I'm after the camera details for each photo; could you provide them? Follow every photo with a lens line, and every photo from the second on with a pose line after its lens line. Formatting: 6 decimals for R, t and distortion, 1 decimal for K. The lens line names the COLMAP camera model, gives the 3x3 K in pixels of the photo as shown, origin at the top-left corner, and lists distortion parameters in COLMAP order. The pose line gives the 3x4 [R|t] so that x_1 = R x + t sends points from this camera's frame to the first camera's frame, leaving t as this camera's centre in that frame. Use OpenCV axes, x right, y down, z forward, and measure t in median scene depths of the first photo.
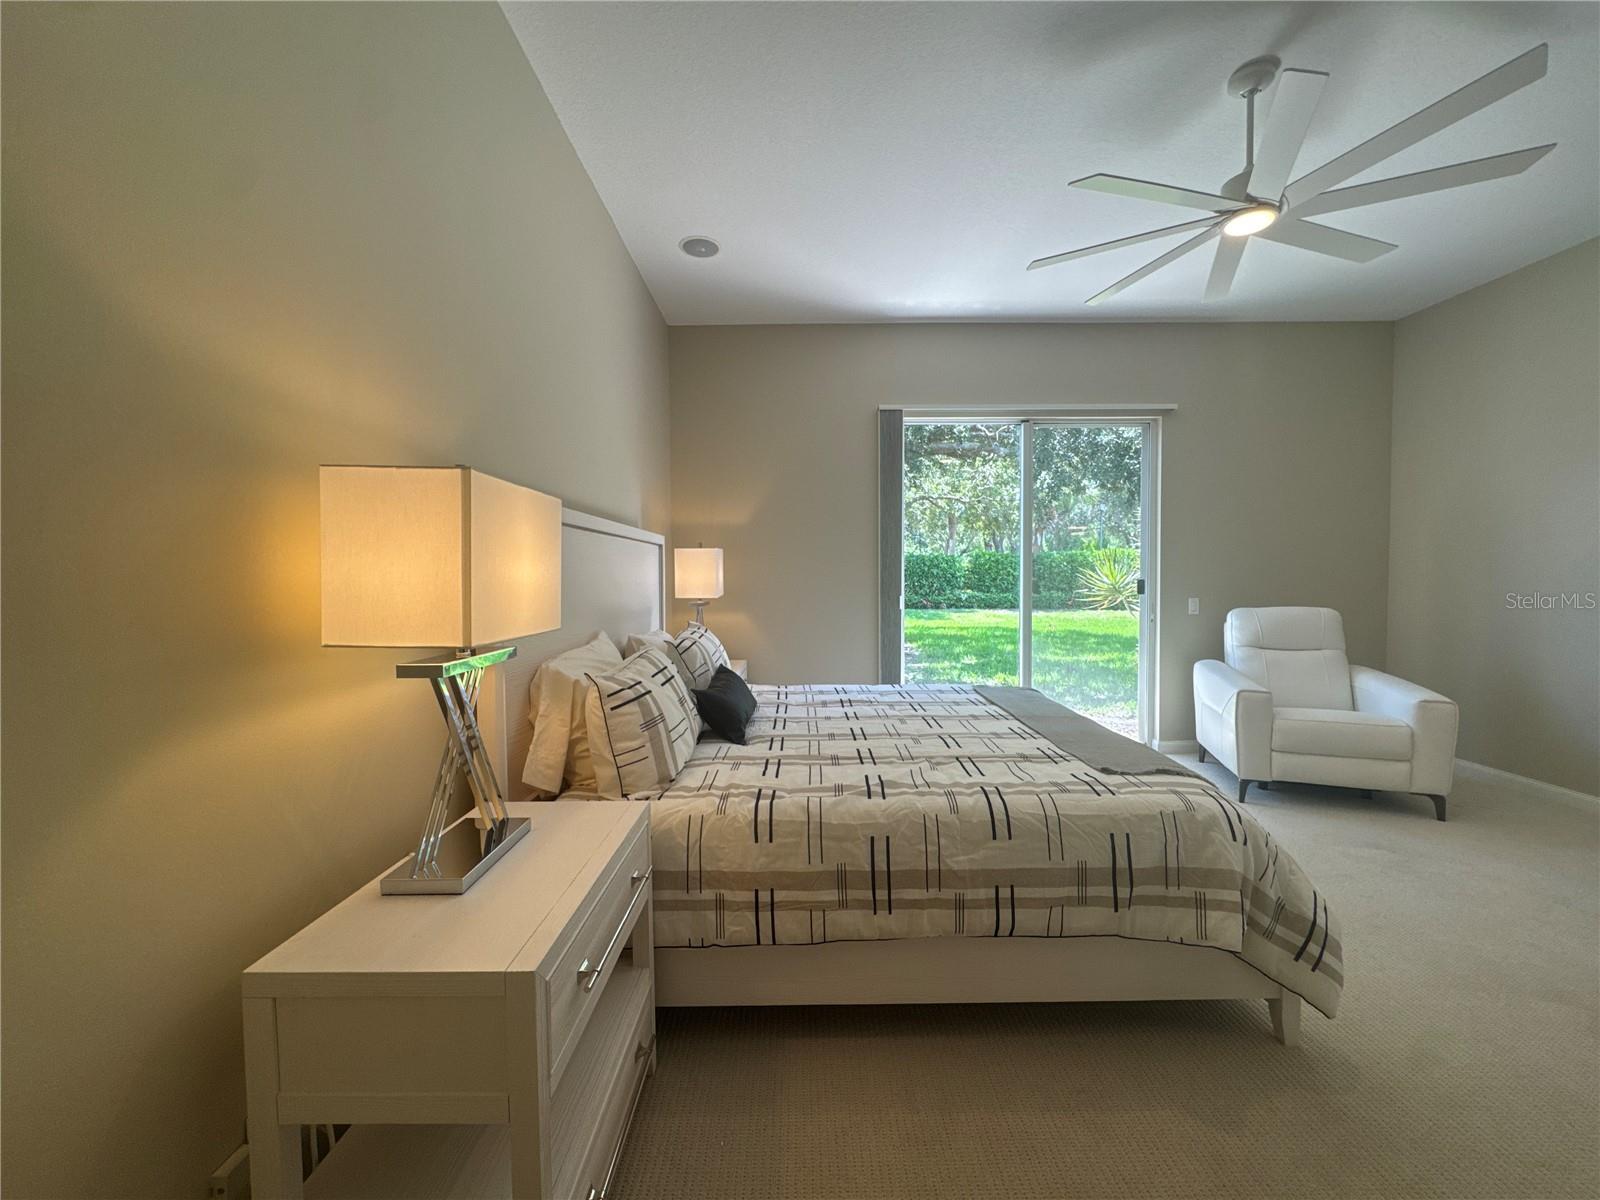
lens RADIAL K [[638.6, 0, 799.1], [0, 638.6, 598.1], [0, 0, 1]] dist [-0.000120, -0.000527]
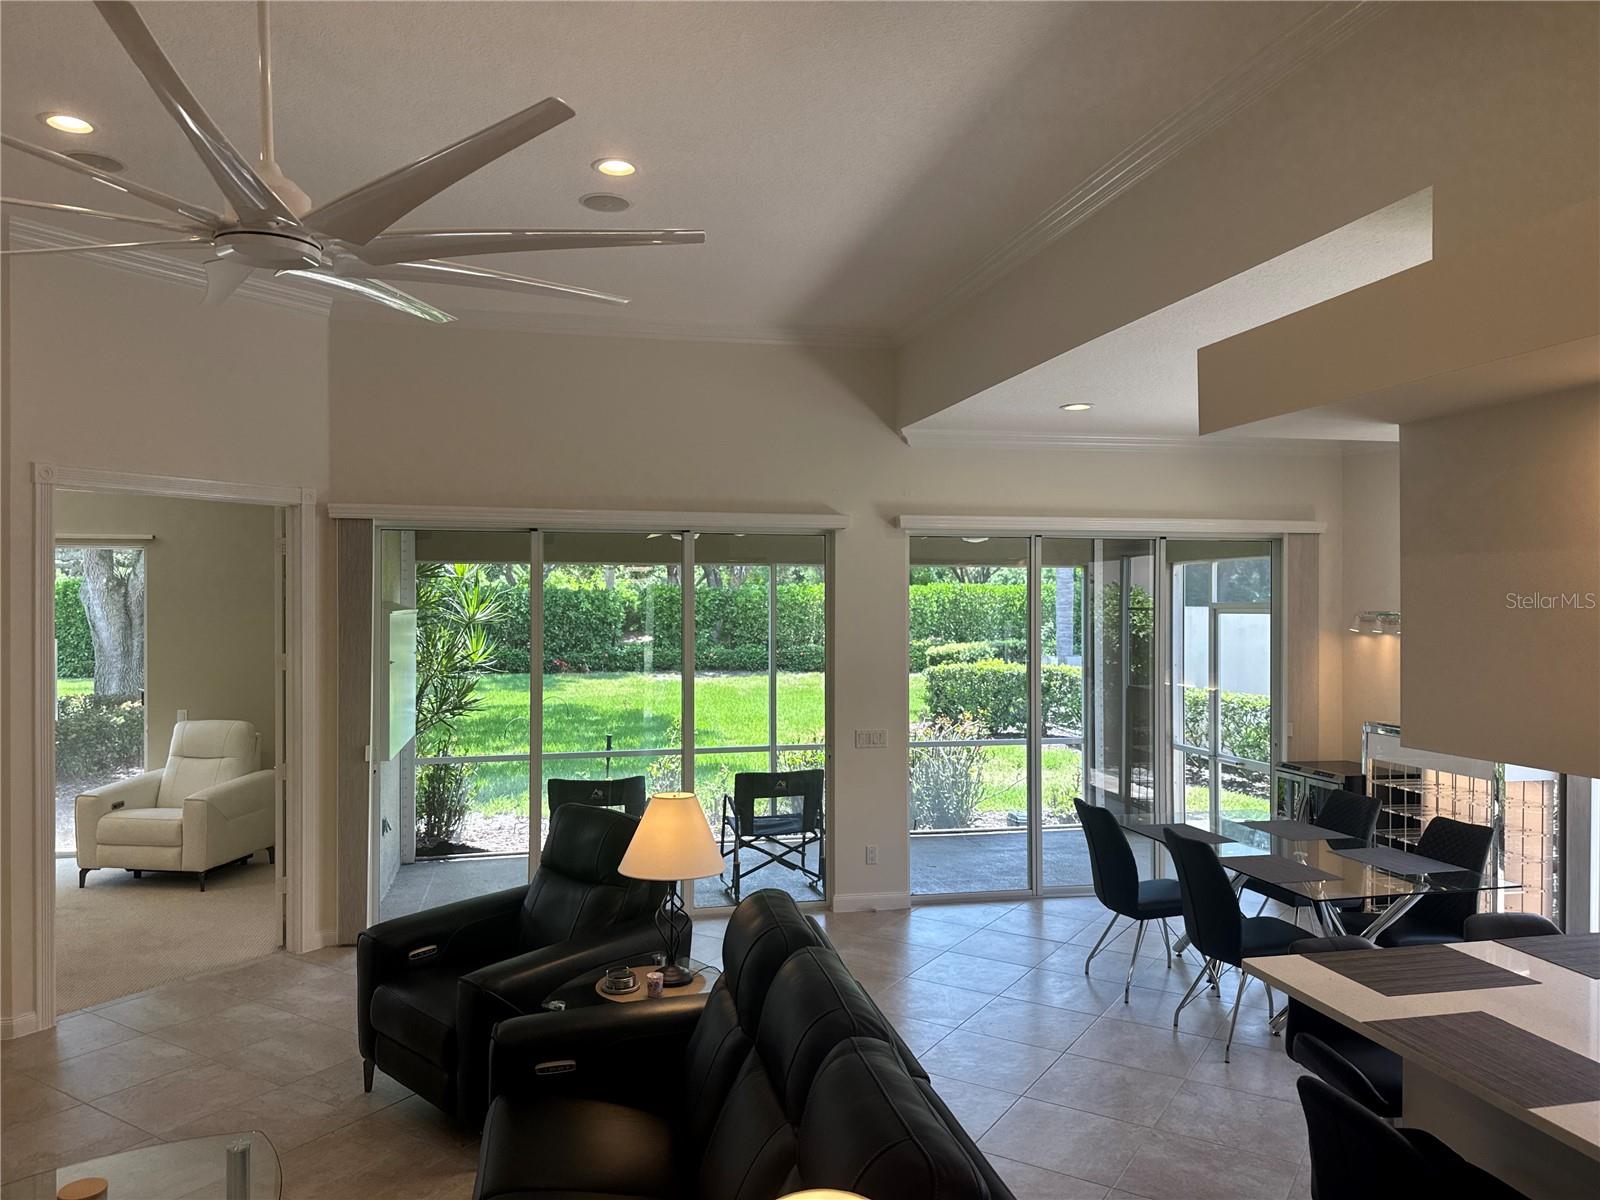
lens RADIAL K [[1129.8, 0, 797.1], [0, 1129.8, 601.7], [0, 0, 1]] dist [-0.009787, -0.002172]
pose [[0.976570, 0.001915, 0.215192, 1.602341], [0.004954, 0.999495, -0.031376, -0.154432], [-0.215144, 0.031707, 0.976068, -1.440683]]
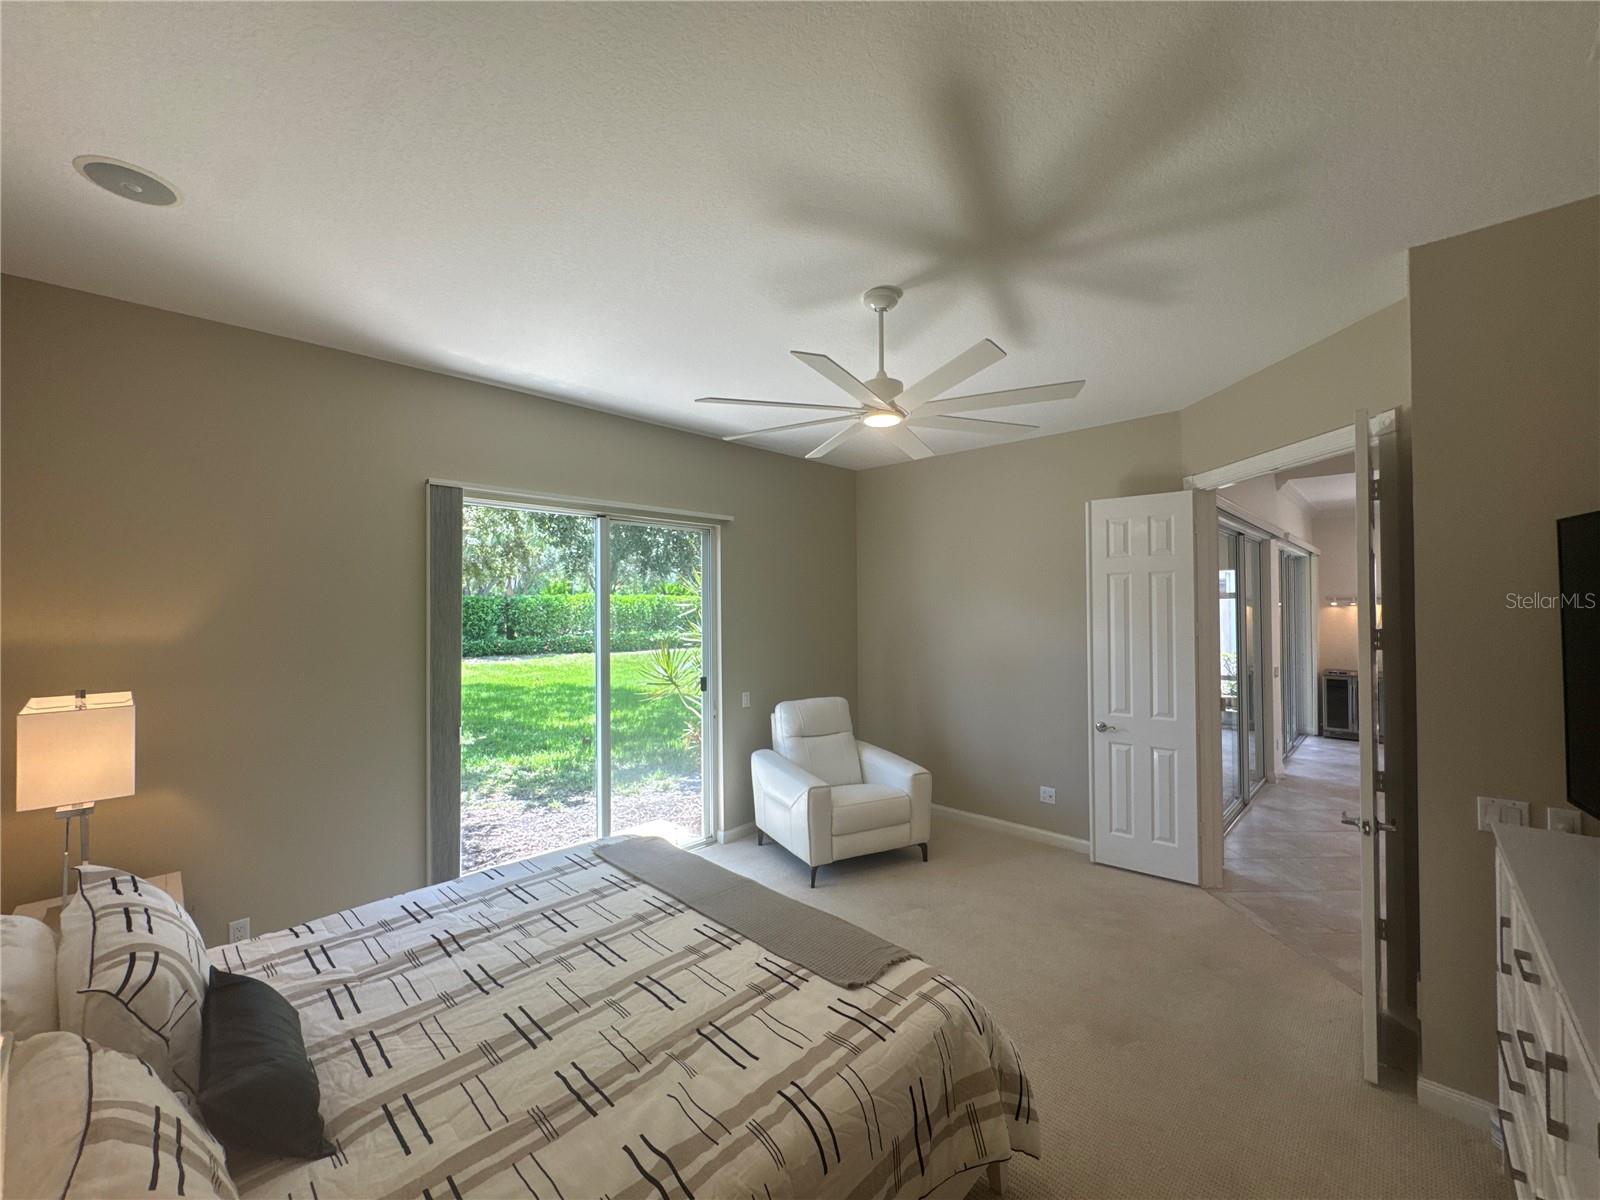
lens RADIAL K [[638.6, 0, 795.9], [0, 638.6, 599.1], [0, 0, 1]] dist [-0.000120, -0.000527]
pose [[0.697130, 0.007817, 0.716902, -0.144313], [0.028632, 0.998839, -0.038733, -0.150059], [-0.716372, 0.047529, 0.696097, 0.217953]]
